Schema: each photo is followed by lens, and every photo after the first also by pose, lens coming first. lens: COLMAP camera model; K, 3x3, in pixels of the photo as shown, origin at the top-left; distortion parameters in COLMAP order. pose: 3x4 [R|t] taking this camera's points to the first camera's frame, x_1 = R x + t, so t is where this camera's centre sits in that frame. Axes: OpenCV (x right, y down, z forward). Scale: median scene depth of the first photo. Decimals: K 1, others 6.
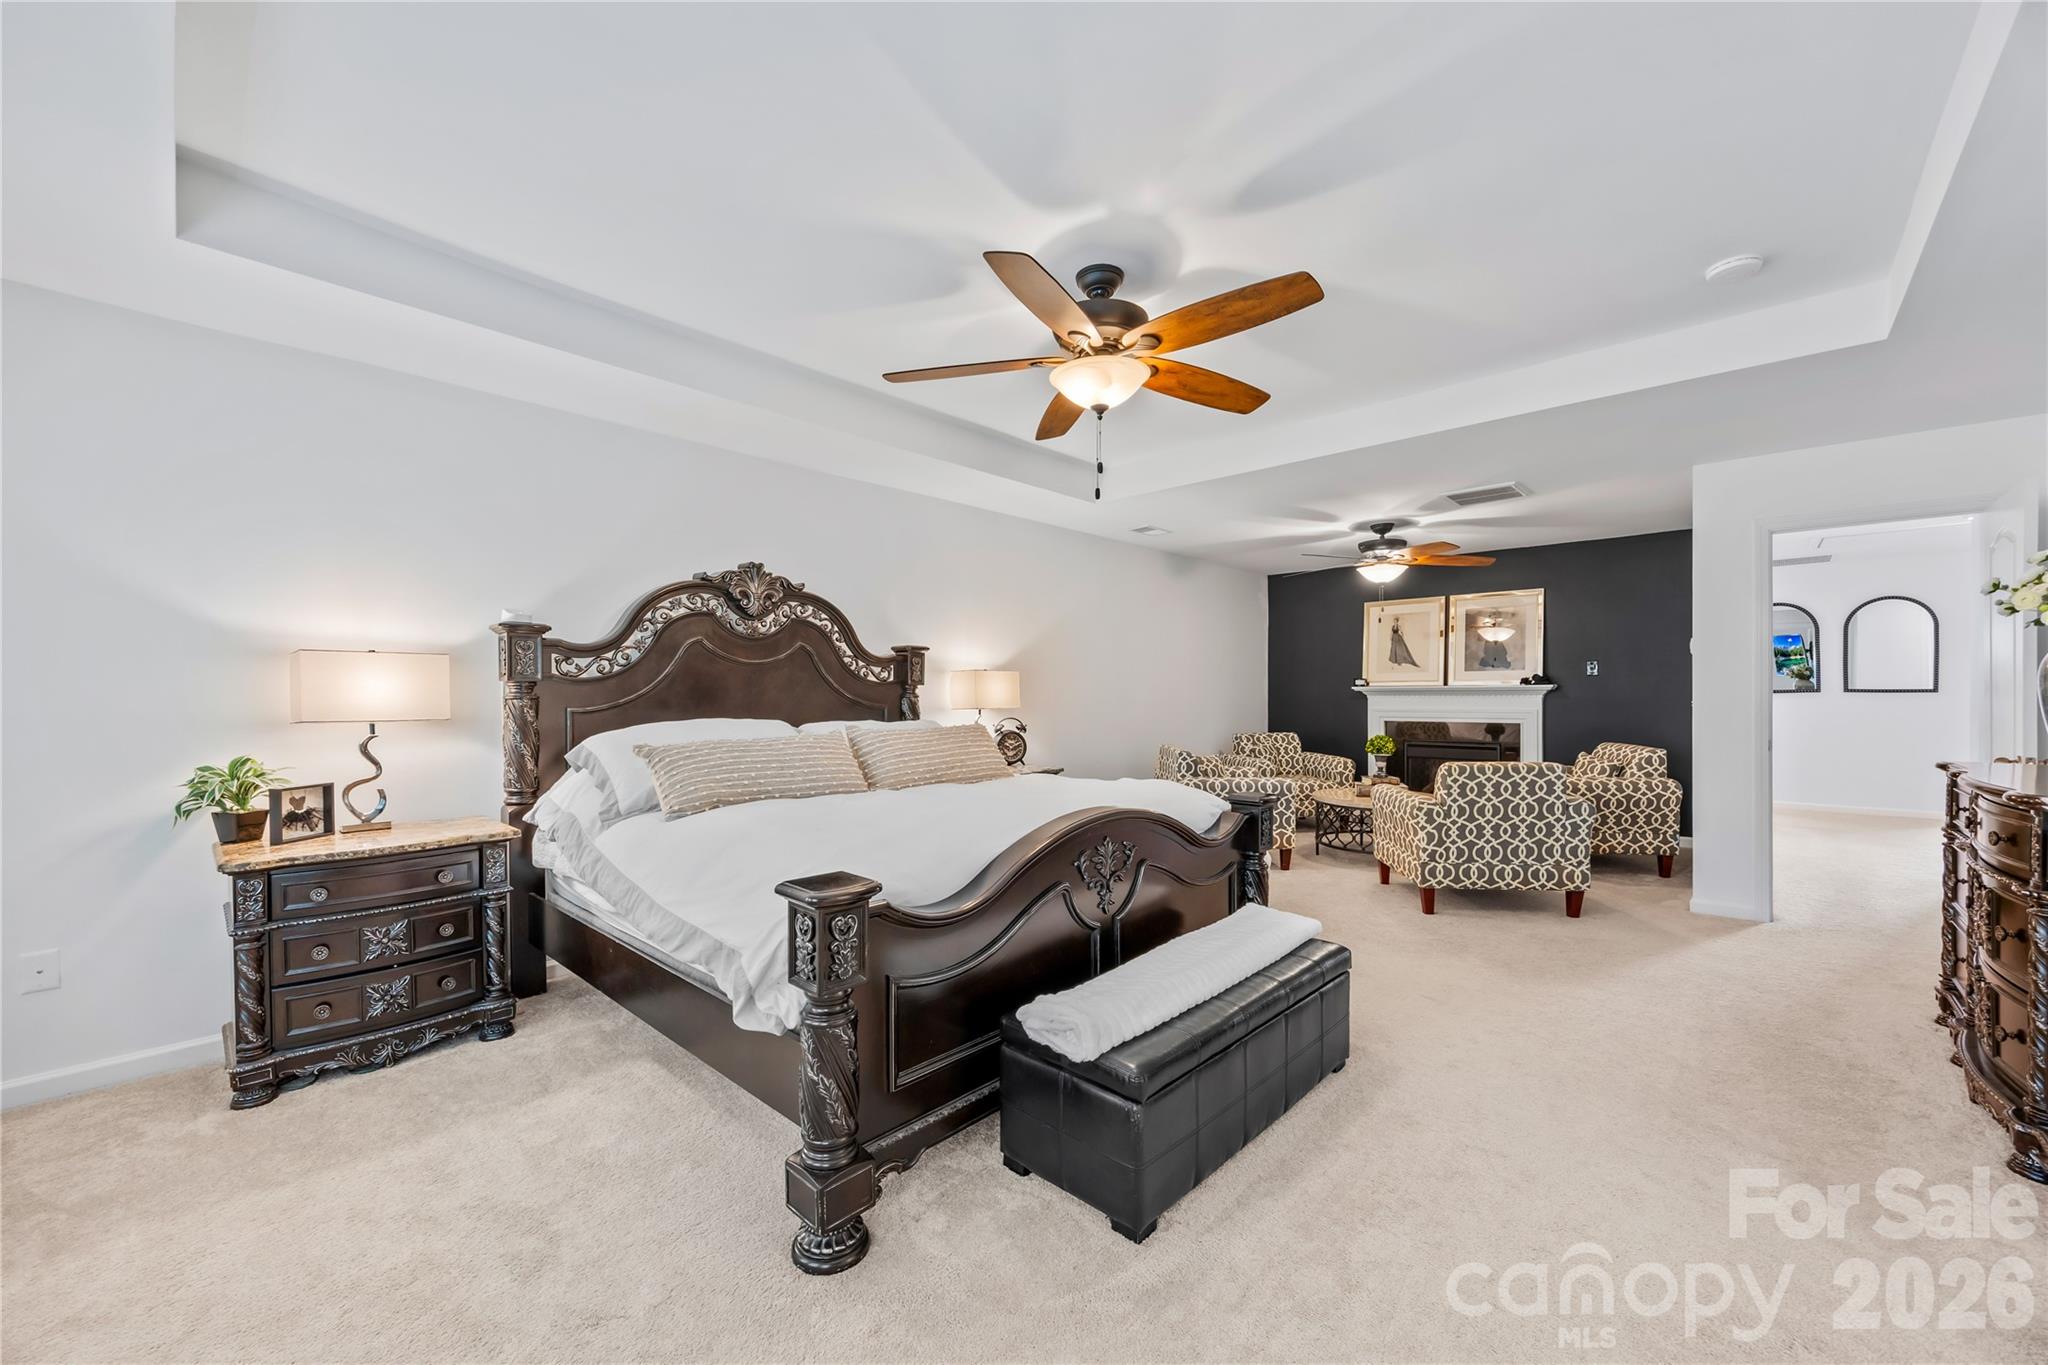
lens RADIAL K [[794.7, 0, 1028.0], [0, 794.7, 699.2], [0, 0, 1]] dist [-0.005496, 0.000727]
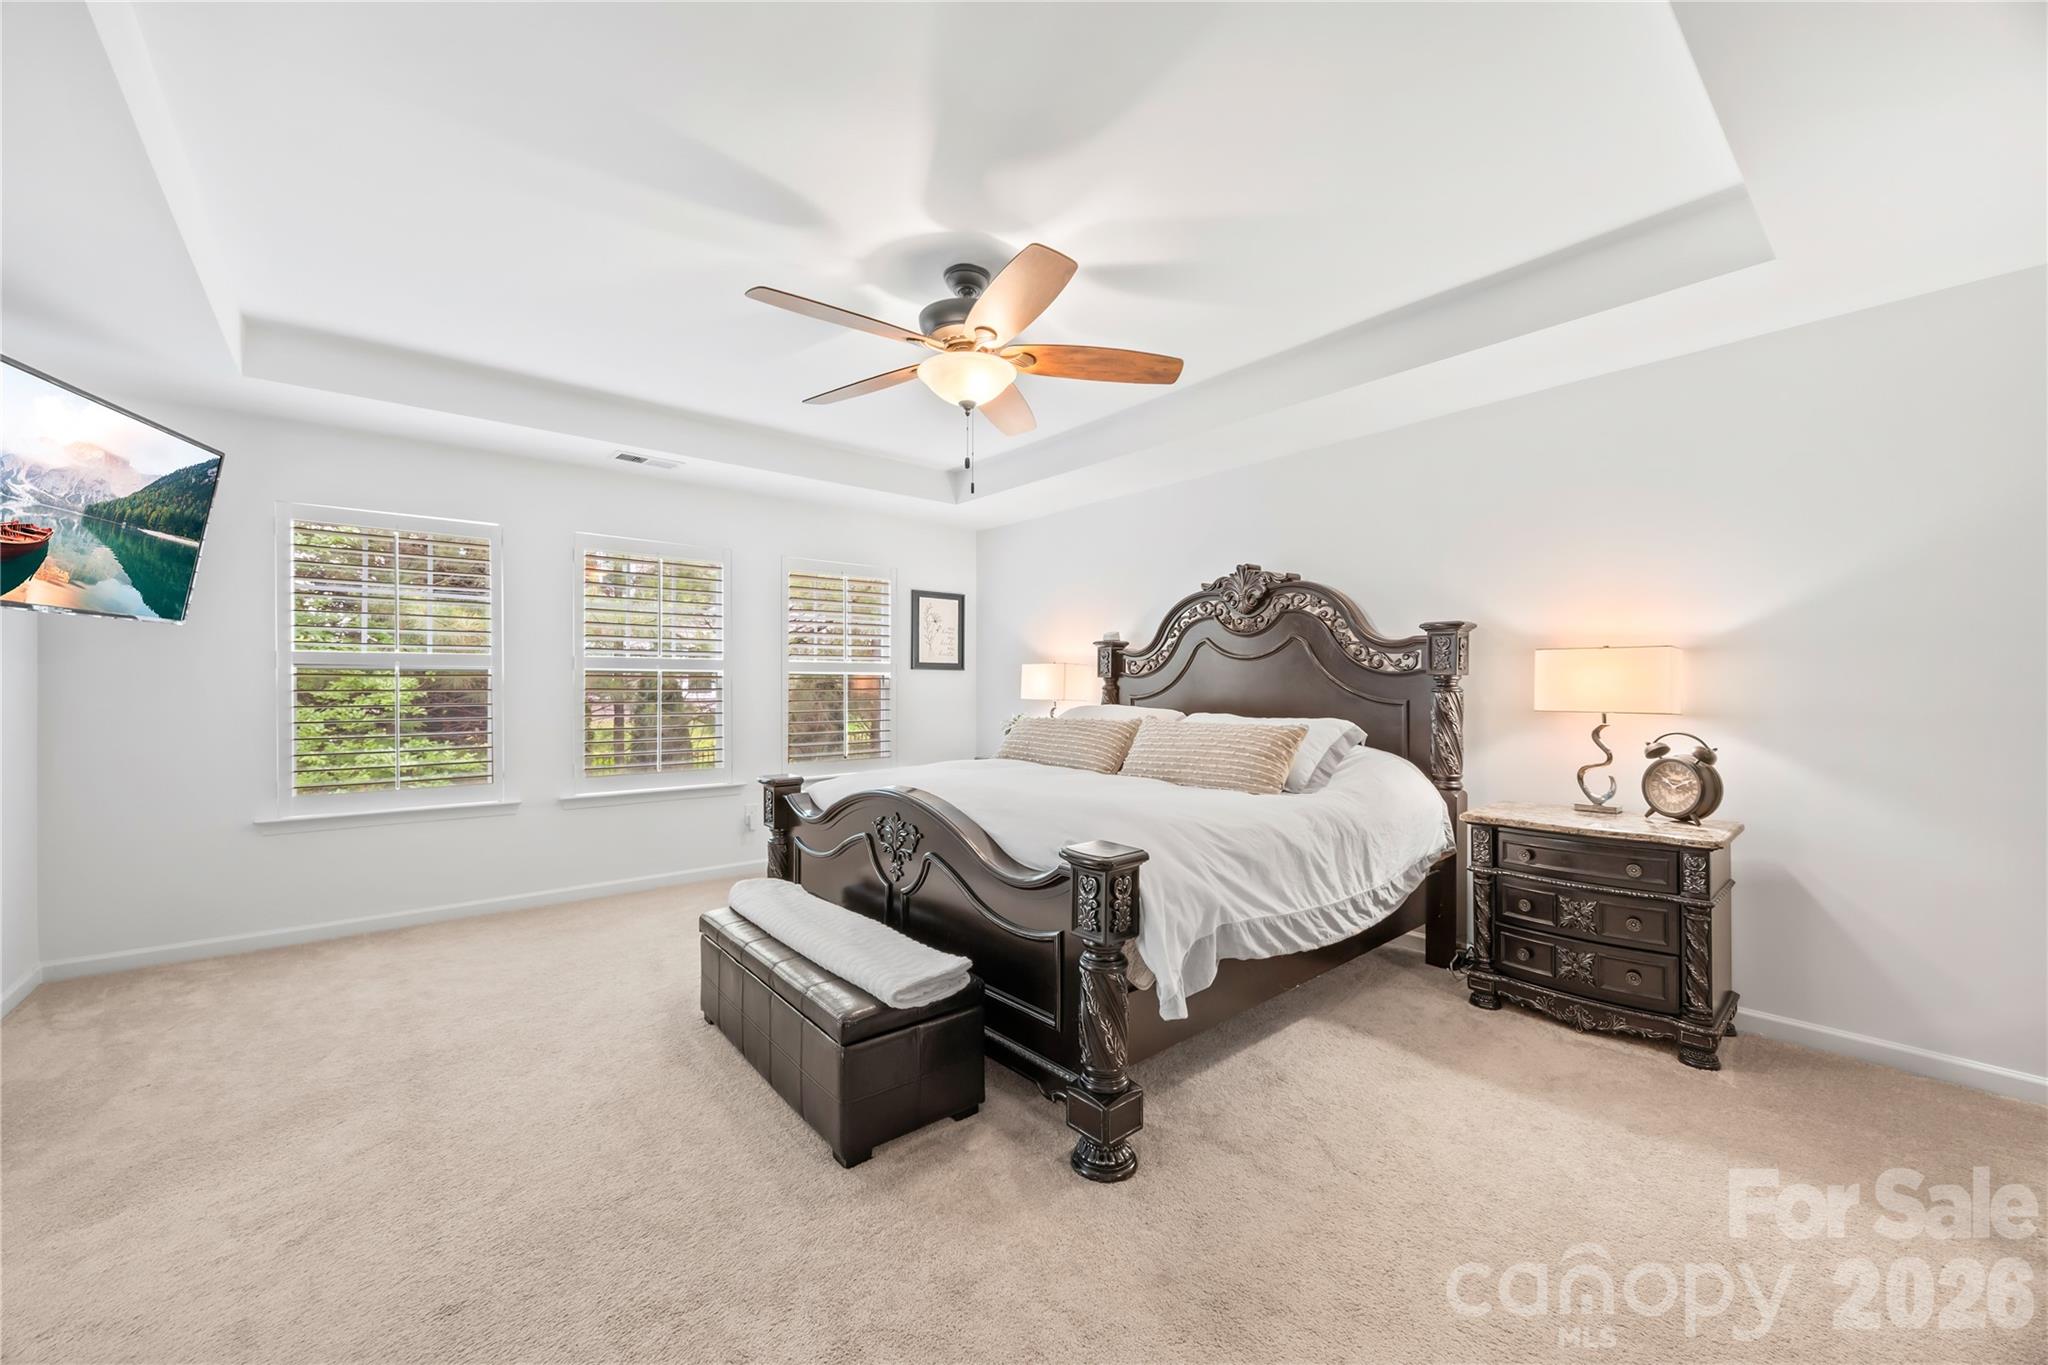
lens RADIAL K [[794.7, 0, 1035.9], [0, 794.7, 678.4], [0, 0, 1]] dist [-0.005496, 0.000727]
pose [[-0.114877, -0.006749, -0.993357, 0.651182], [-0.008336, 0.999948, -0.005830, -0.006880], [0.993345, 0.007611, -0.114927, 0.720299]]
